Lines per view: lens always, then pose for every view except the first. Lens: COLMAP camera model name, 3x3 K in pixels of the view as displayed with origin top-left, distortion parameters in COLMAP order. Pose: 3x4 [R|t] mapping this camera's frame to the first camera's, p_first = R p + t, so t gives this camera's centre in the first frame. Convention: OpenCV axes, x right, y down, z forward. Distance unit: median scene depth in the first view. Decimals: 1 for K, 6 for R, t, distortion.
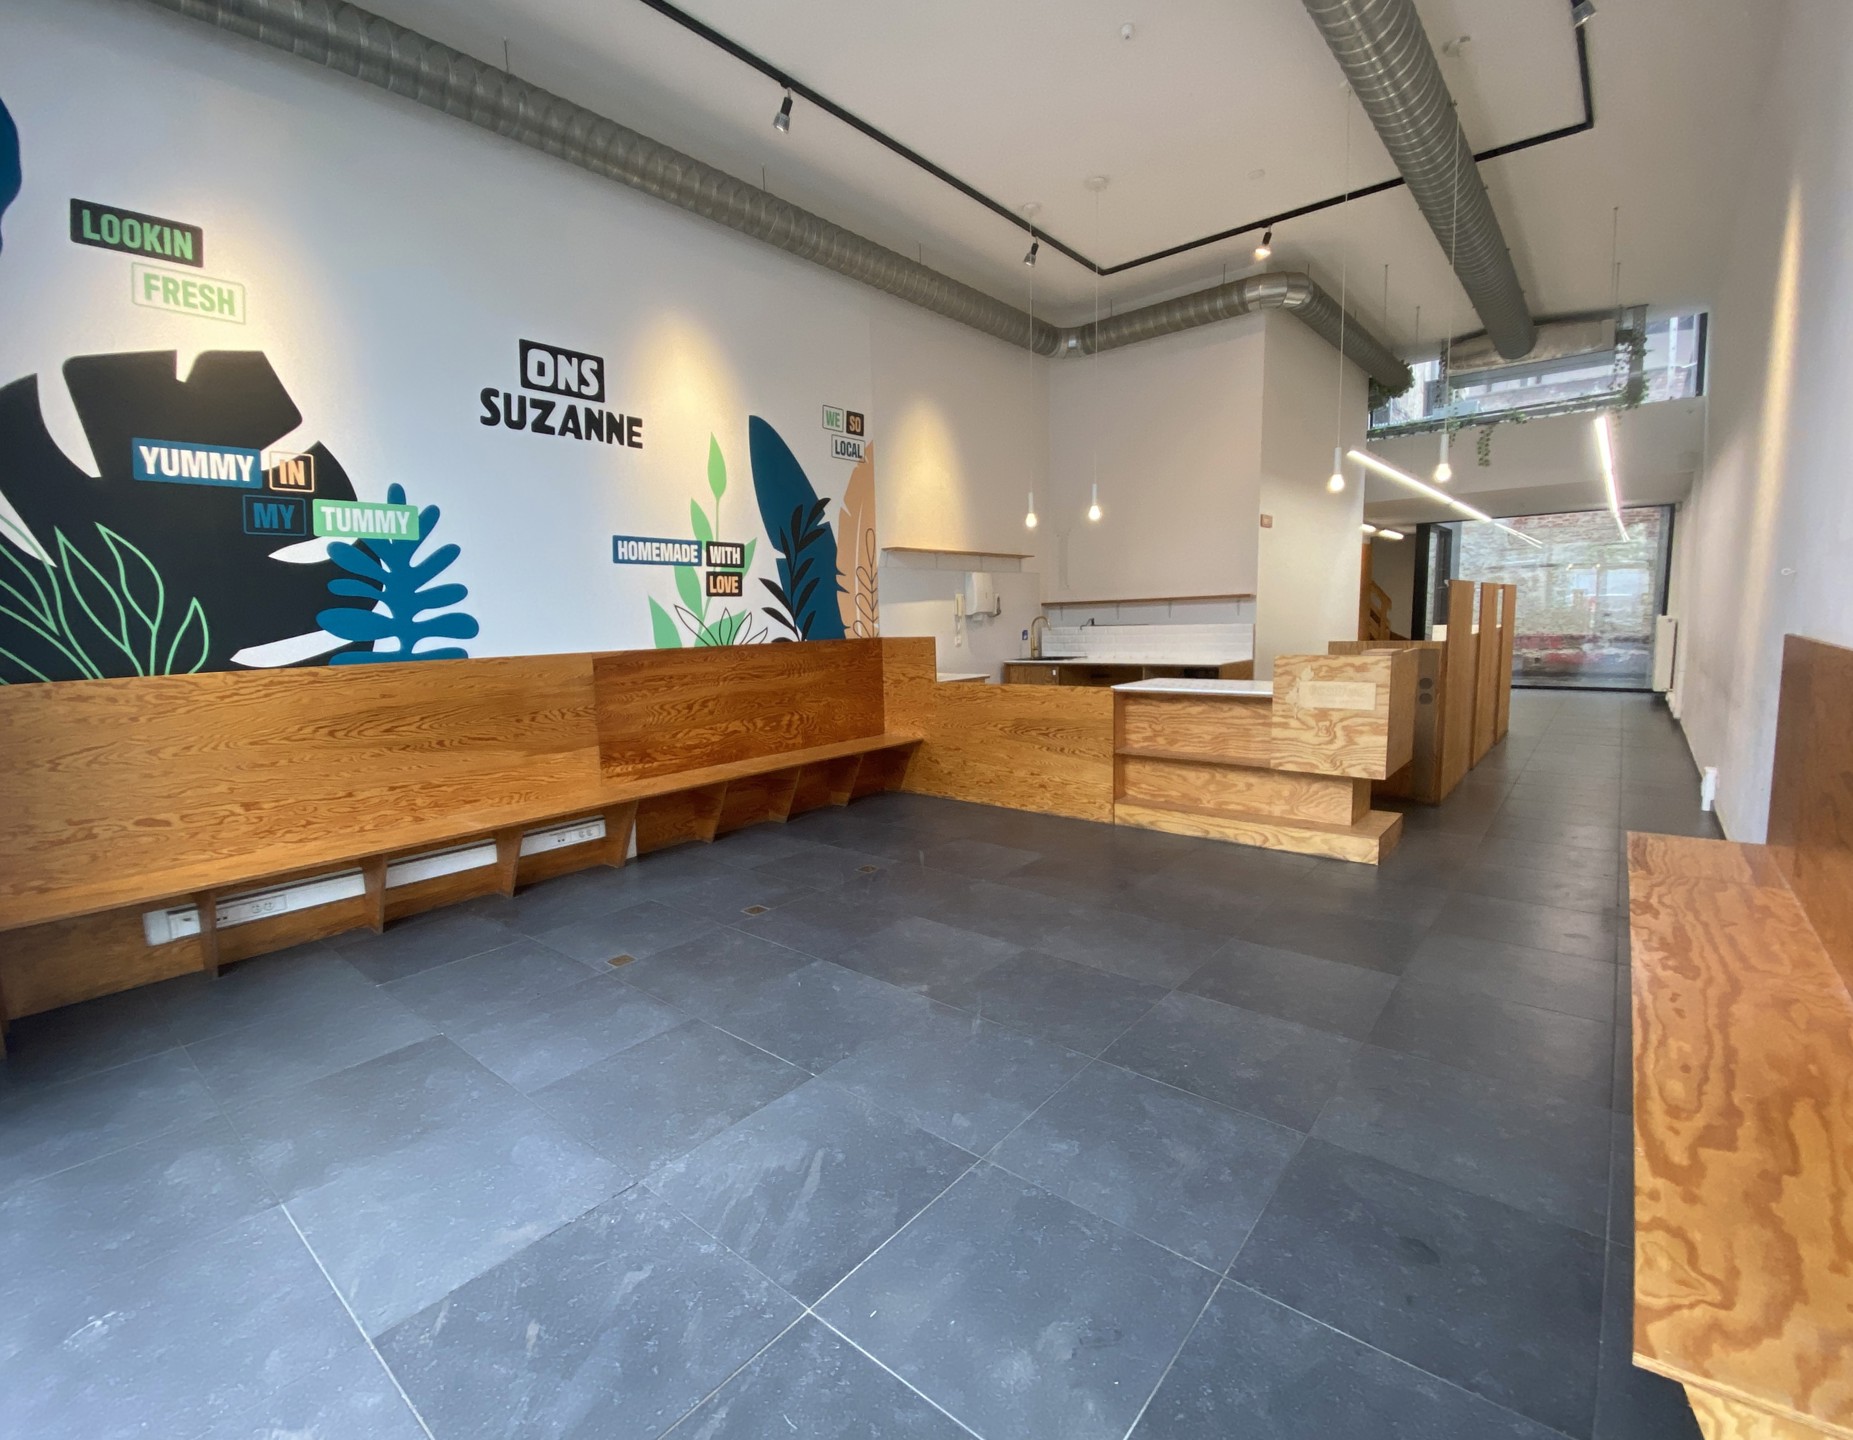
lens RADIAL K [[825.1, 0, 926.5], [0, 825.1, 720.0], [0, 0, 1]] dist [0.034511, -0.033671]
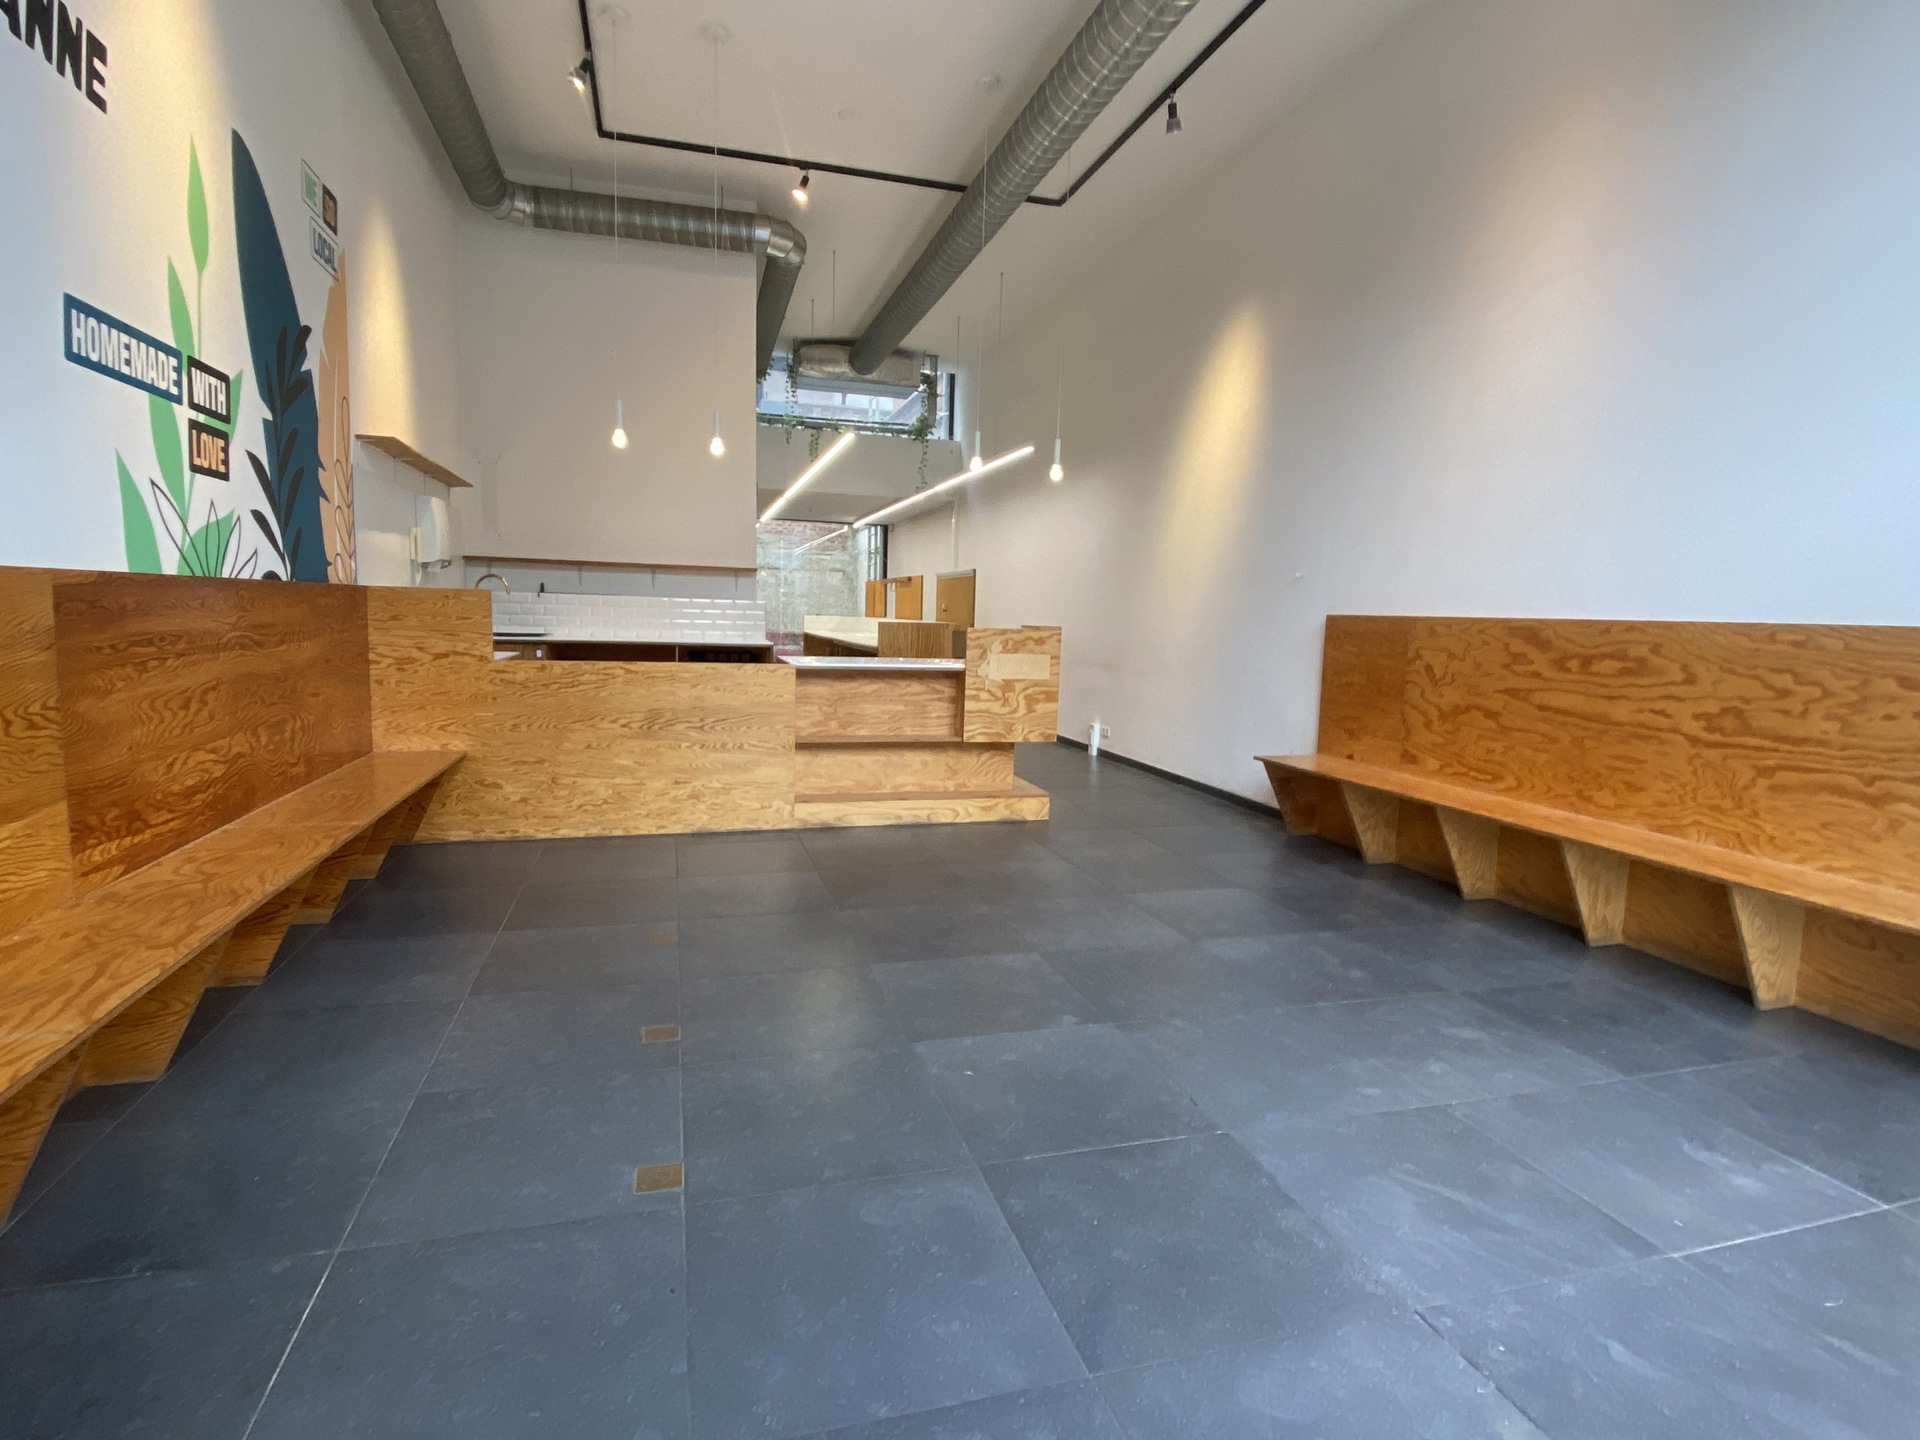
lens RADIAL K [[949.8, 0, 959.5], [0, 949.8, 710.2], [0, 0, 1]] dist [0.050814, -0.042985]
pose [[0.556424, -0.041663, 0.829854, -0.506142], [0.058935, 0.998206, 0.010598, 0.007282], [-0.828806, 0.043010, 0.557881, 0.350742]]
